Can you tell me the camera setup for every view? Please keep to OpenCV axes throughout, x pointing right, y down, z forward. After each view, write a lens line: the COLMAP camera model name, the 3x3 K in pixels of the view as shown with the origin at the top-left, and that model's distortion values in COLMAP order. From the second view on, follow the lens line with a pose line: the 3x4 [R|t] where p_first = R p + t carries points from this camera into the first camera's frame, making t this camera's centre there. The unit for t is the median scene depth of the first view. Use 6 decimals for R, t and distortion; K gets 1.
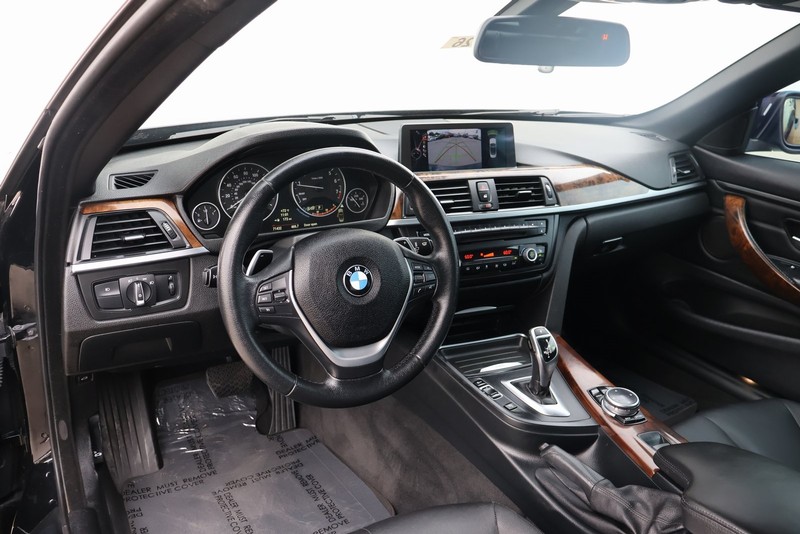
lens RADIAL K [[673.0, 0, 402.5], [0, 673.0, 266.4], [0, 0, 1]] dist [-0.004218, 0.003560]
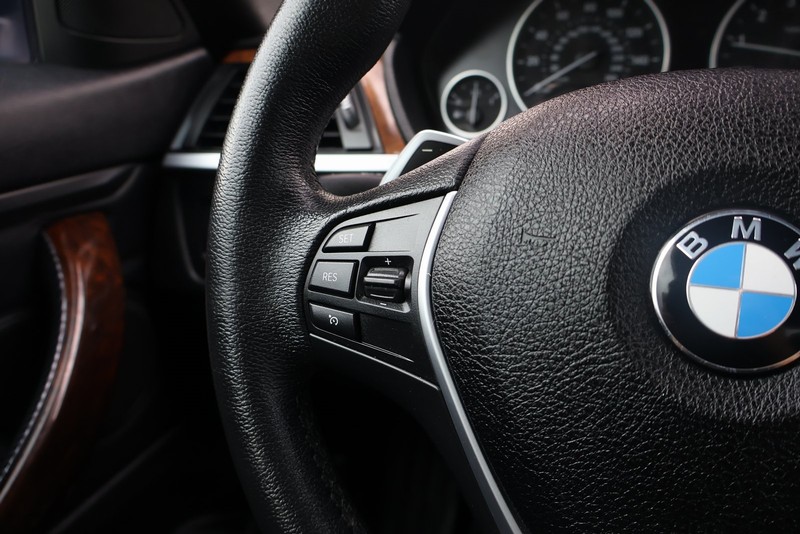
lens RADIAL K [[673.0, 0, 402.5], [0, 673.0, 266.4], [0, 0, 1]] dist [-0.004218, 0.003560]
pose [[0.663280, 0.162275, -0.730566, 0.007587], [-0.215023, 0.976369, 0.021654, 0.024393], [0.716816, 0.142726, 0.682499, 0.637646]]
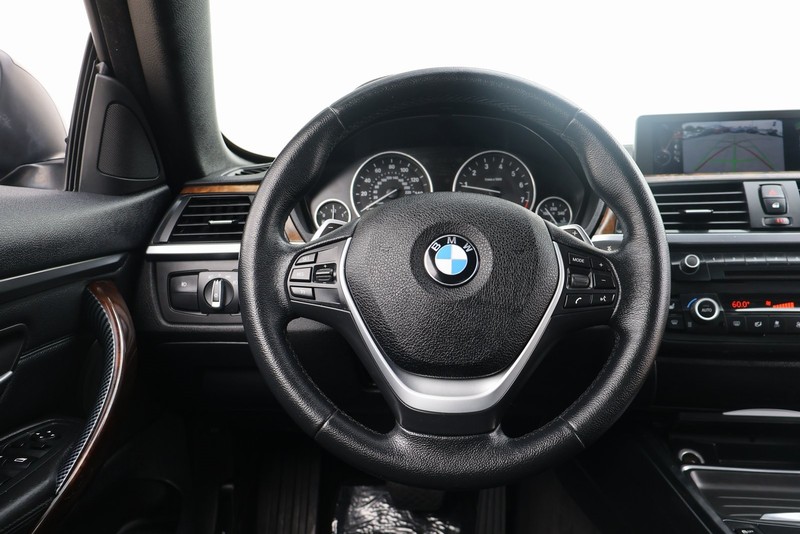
lens RADIAL K [[673.0, 0, 402.5], [0, 673.0, 266.4], [0, 0, 1]] dist [-0.004218, 0.003560]
pose [[0.848593, -0.004928, -0.529023, 0.167569], [-0.136765, 0.963922, -0.228362, 0.133066], [0.511062, 0.266138, 0.817304, 0.396590]]
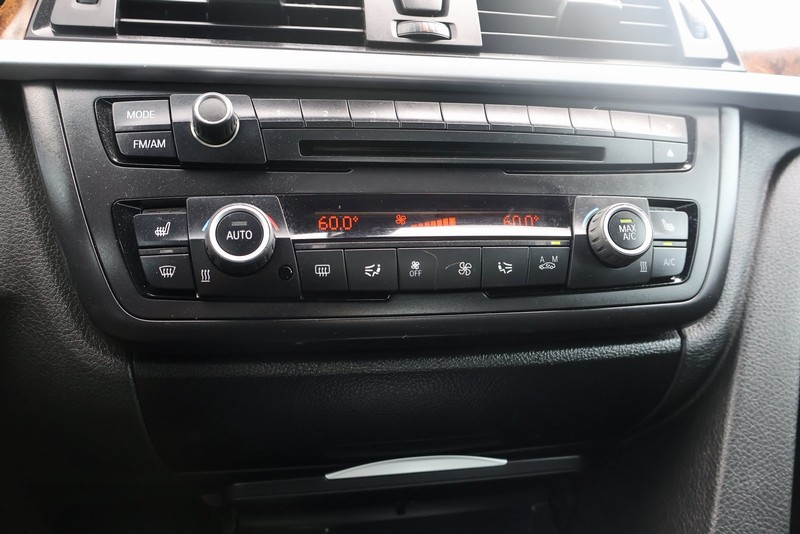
lens RADIAL K [[666.5, 0, 400.0], [0, 666.5, 267.0], [0, 0, 1]] dist [0.007049, -0.000442]
pose [[0.976379, -0.000874, -0.216065, 0.180242], [-0.047206, 0.974970, -0.217266, 0.052604], [0.210847, 0.222333, 0.951899, 0.838505]]
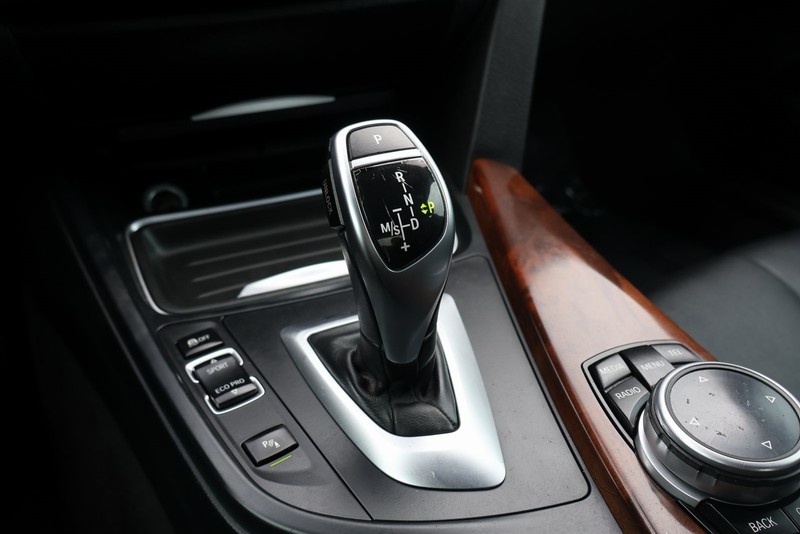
lens RADIAL K [[673.0, 0, 402.5], [0, 673.0, 266.4], [0, 0, 1]] dist [-0.004218, 0.003560]
pose [[0.996872, -0.030337, -0.072976, 0.227020], [0.043257, 0.982242, 0.182564, 0.096388], [0.066142, -0.185149, 0.980482, 0.752263]]
